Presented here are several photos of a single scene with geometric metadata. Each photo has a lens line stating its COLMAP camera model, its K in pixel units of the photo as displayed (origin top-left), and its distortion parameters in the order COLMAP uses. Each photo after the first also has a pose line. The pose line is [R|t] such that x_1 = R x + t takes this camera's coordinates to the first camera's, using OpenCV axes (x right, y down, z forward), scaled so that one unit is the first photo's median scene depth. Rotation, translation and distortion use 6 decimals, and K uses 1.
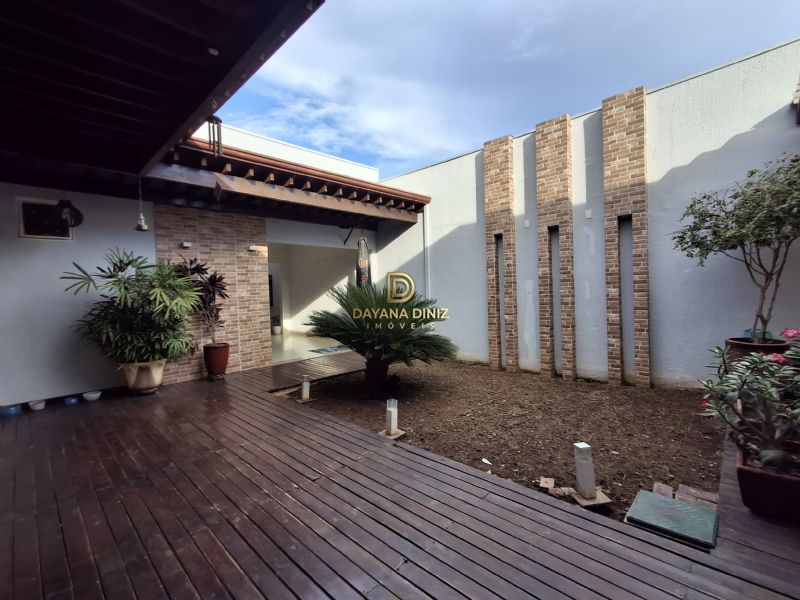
lens RADIAL K [[363.9, 0, 401.9], [0, 363.9, 297.3], [0, 0, 1]] dist [-0.000409, 0.007698]
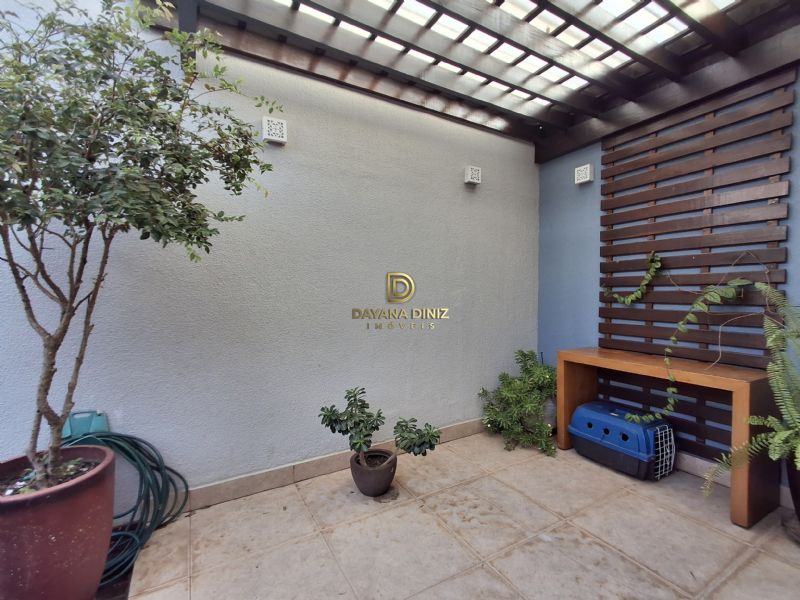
lens RADIAL K [[363.9, 0, 401.9], [0, 363.9, 297.3], [0, 0, 1]] dist [-0.000409, 0.007698]
pose [[0.077286, 0.013269, 0.996921, 0.458367], [0.009581, 0.999855, -0.014050, -0.042482], [-0.996963, 0.010637, 0.077147, 0.440152]]
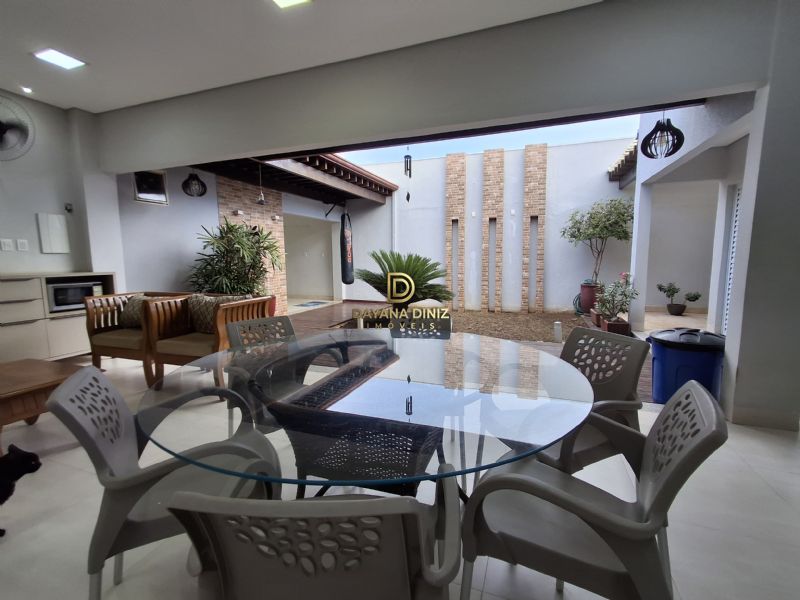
lens RADIAL K [[363.9, 0, 401.9], [0, 363.9, 297.3], [0, 0, 1]] dist [-0.000409, 0.007698]
pose [[0.917309, -0.018759, 0.397734, -0.648191], [-0.014306, 0.996692, 0.080002, 0.032042], [-0.397919, -0.079077, 0.914006, -0.357602]]
